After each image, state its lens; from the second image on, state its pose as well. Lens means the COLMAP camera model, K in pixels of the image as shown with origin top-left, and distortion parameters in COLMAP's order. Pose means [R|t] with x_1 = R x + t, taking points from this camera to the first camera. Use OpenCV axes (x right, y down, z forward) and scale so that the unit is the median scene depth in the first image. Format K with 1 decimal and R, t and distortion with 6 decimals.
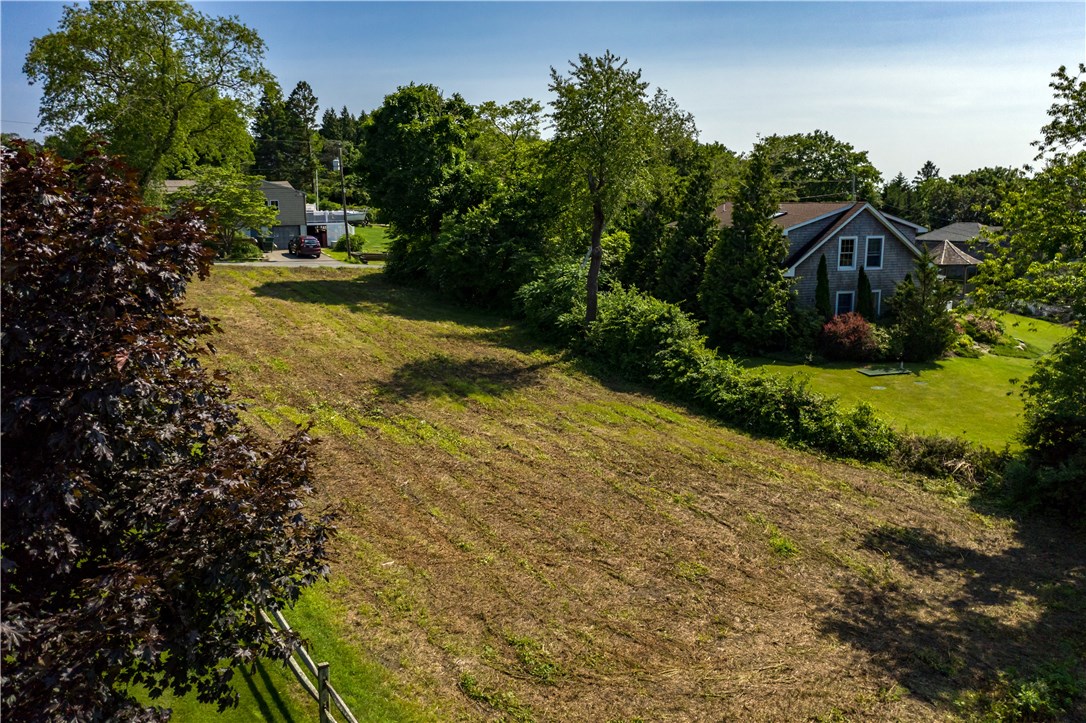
lens RADIAL K [[853.1, 0, 540.2], [0, 853.1, 365.5], [0, 0, 1]] dist [-0.021635, 0.004565]
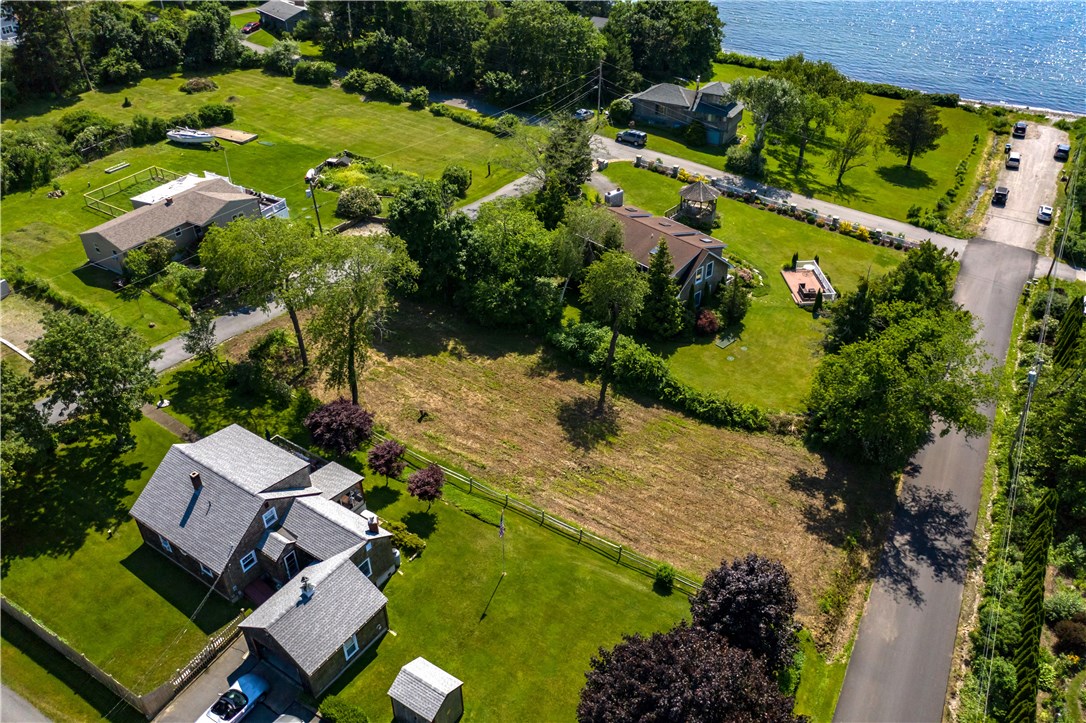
lens RADIAL K [[853.1, 0, 541.9], [0, 853.1, 364.8], [0, 0, 1]] dist [-0.021635, 0.004565]
pose [[0.890711, -0.268844, 0.366548, -0.826733], [0.095470, 0.899013, 0.427389, -0.921540], [-0.444432, -0.345685, 0.826427, -0.595490]]
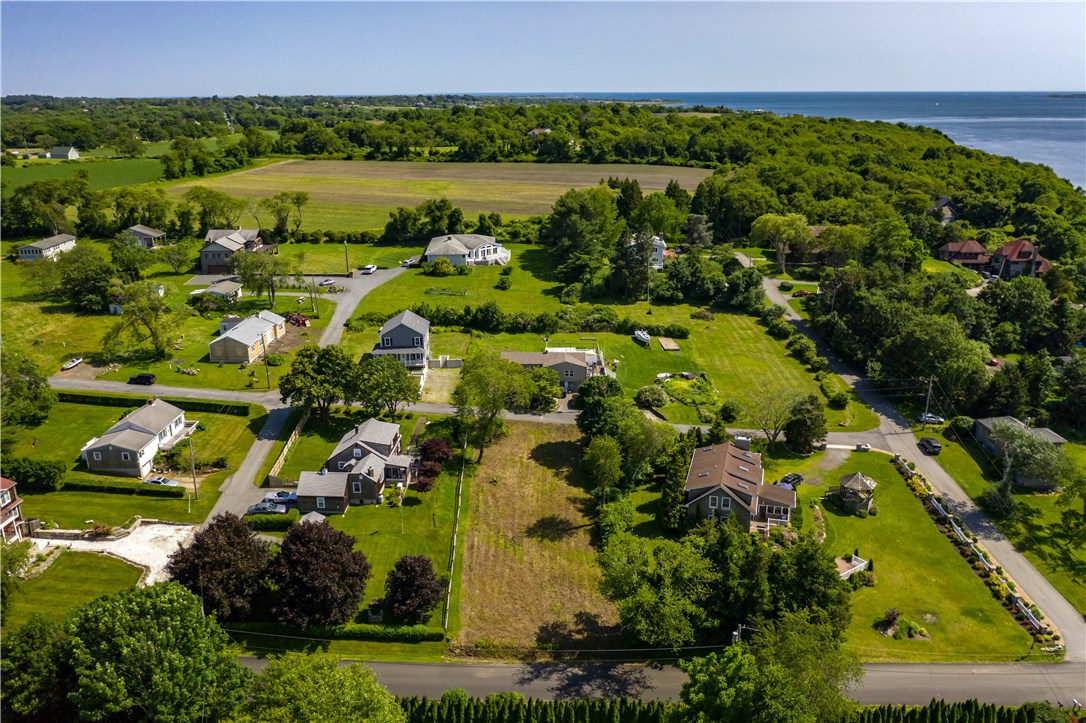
lens RADIAL K [[853.1, 0, 541.5], [0, 853.1, 370.4], [0, 0, 1]] dist [-0.021635, 0.004565]
pose [[0.855305, 0.162726, -0.491909, 1.255606], [-0.096890, 0.982886, 0.156677, -0.982565], [0.508985, -0.086346, 0.856433, -1.603959]]
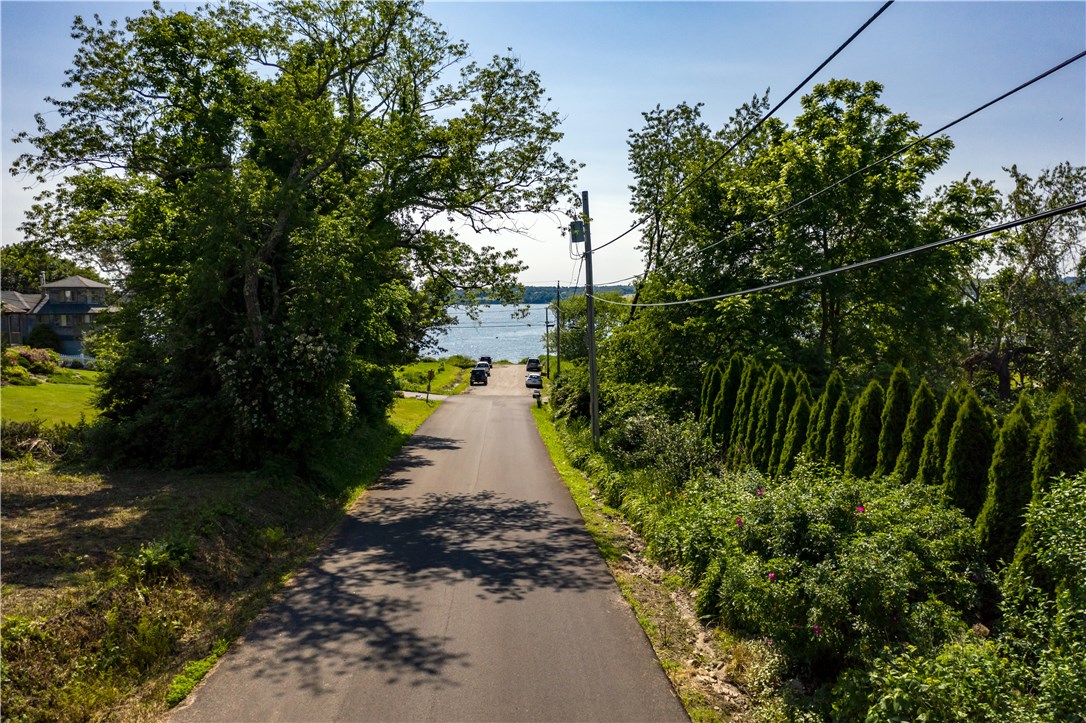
lens RADIAL K [[853.1, 0, 537.6], [0, 853.1, 366.8], [0, 0, 1]] dist [-0.021635, 0.004565]
pose [[0.518263, -0.066163, 0.852658, -0.006756], [0.169951, 0.985086, -0.026861, 0.105818], [-0.838165, 0.158832, 0.521778, 0.023951]]
